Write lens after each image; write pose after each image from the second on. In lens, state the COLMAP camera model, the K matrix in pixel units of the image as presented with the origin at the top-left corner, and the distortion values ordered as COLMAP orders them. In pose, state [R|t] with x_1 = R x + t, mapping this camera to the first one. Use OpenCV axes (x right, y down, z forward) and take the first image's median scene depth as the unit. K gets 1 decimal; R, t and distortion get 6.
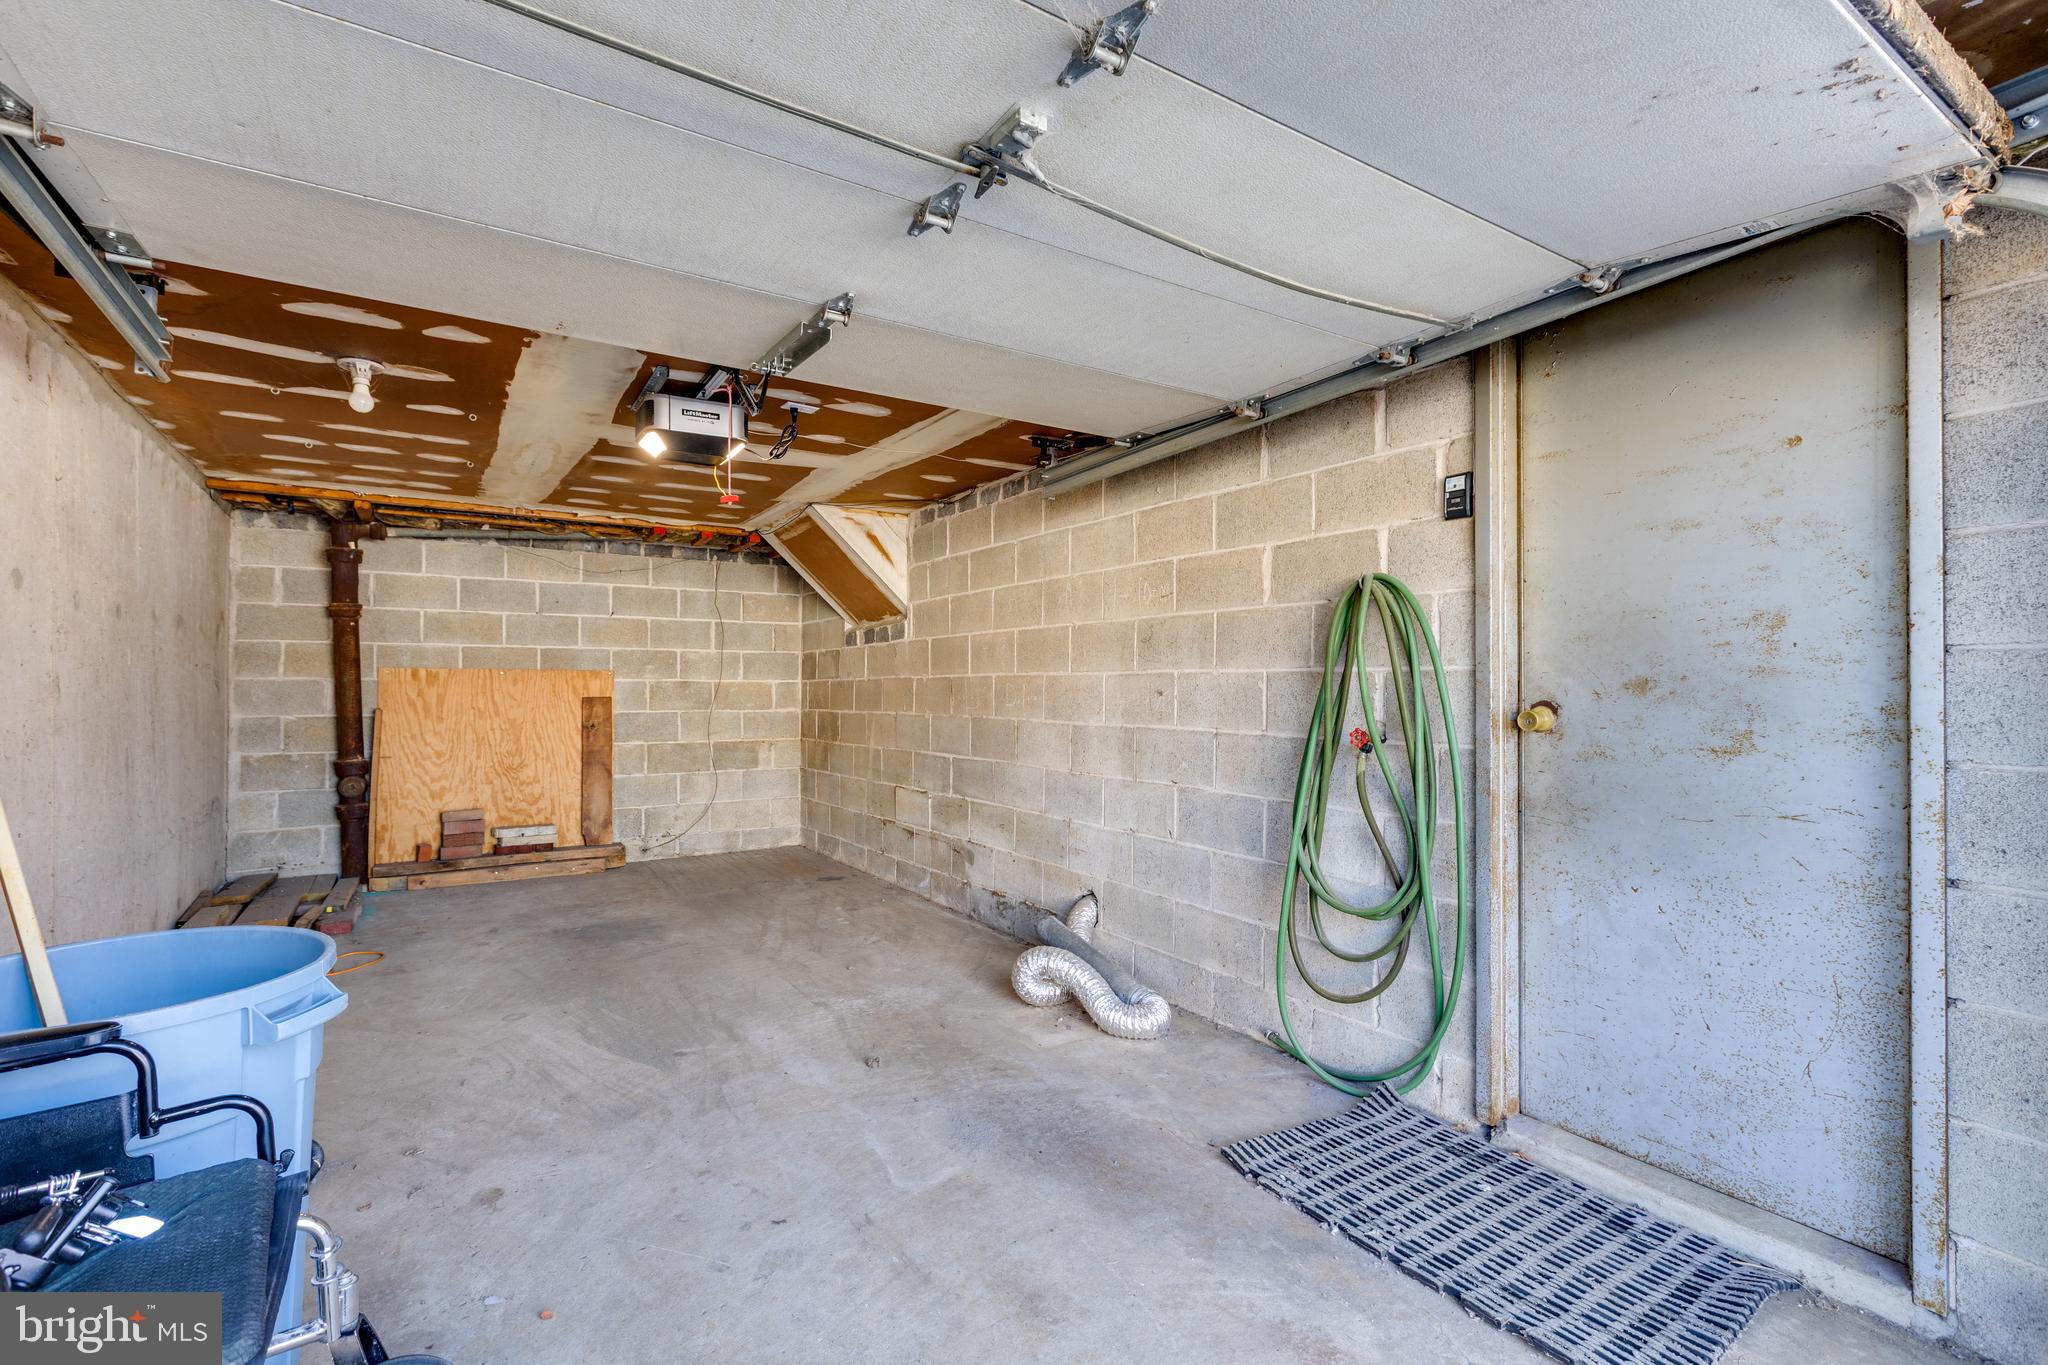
lens RADIAL K [[921.7, 0, 1025.5], [0, 921.7, 687.8], [0, 0, 1]] dist [0.002191, -0.000176]
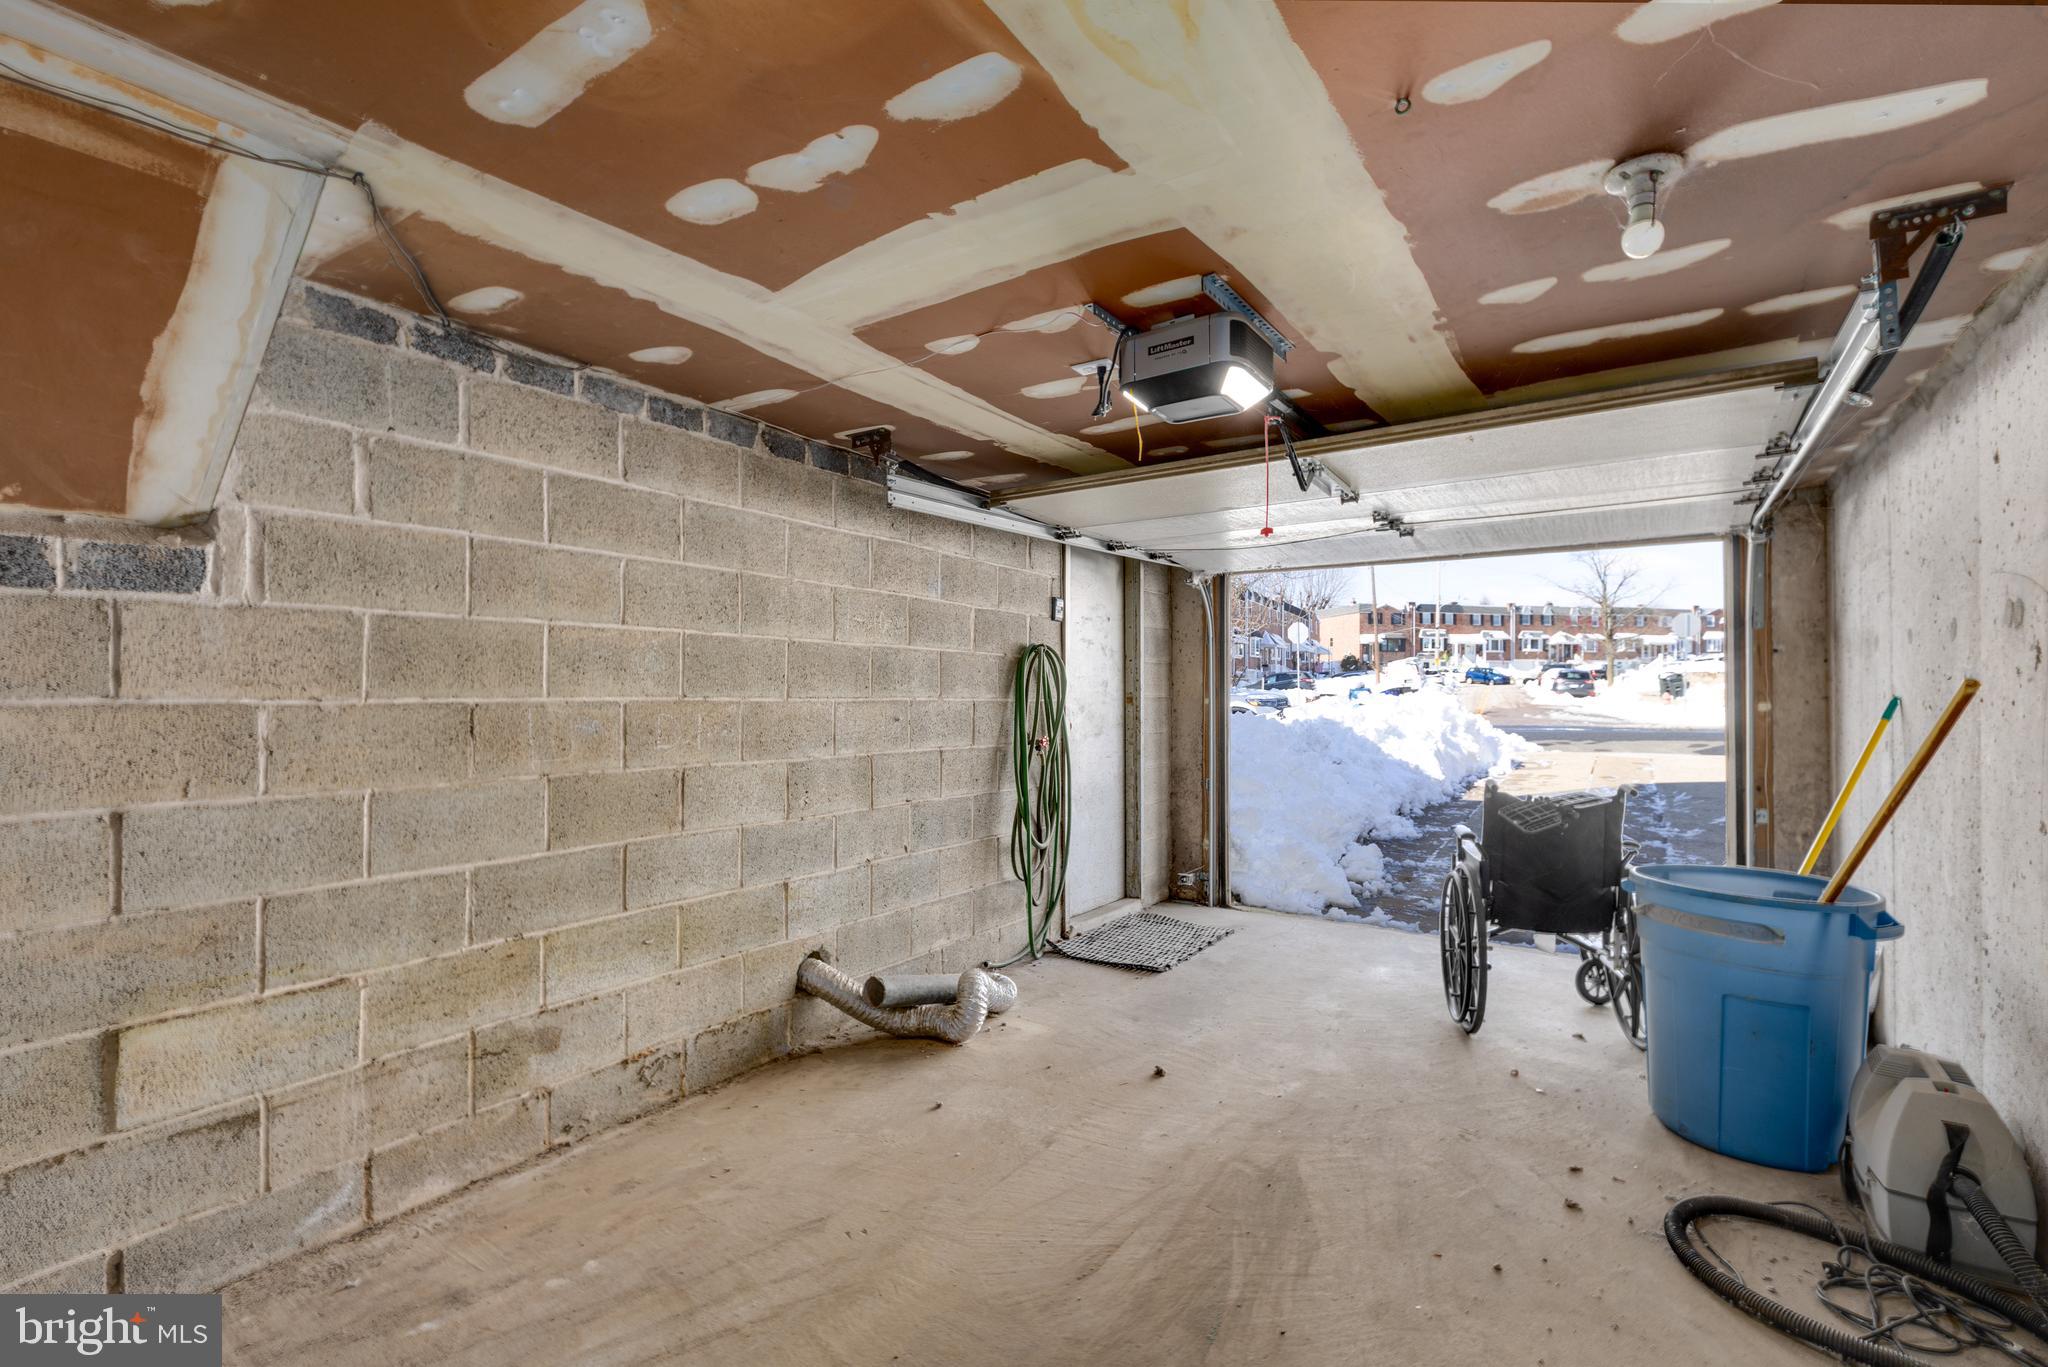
lens RADIAL K [[926.6, 0, 1026.2], [0, 926.6, 686.4], [0, 0, 1]] dist [-0.001493, 0.000028]
pose [[-0.389689, 0.008724, 0.920905, -0.828000], [-0.001402, 0.999948, -0.010067, -0.020435], [-0.920945, -0.005214, -0.389657, 1.187780]]
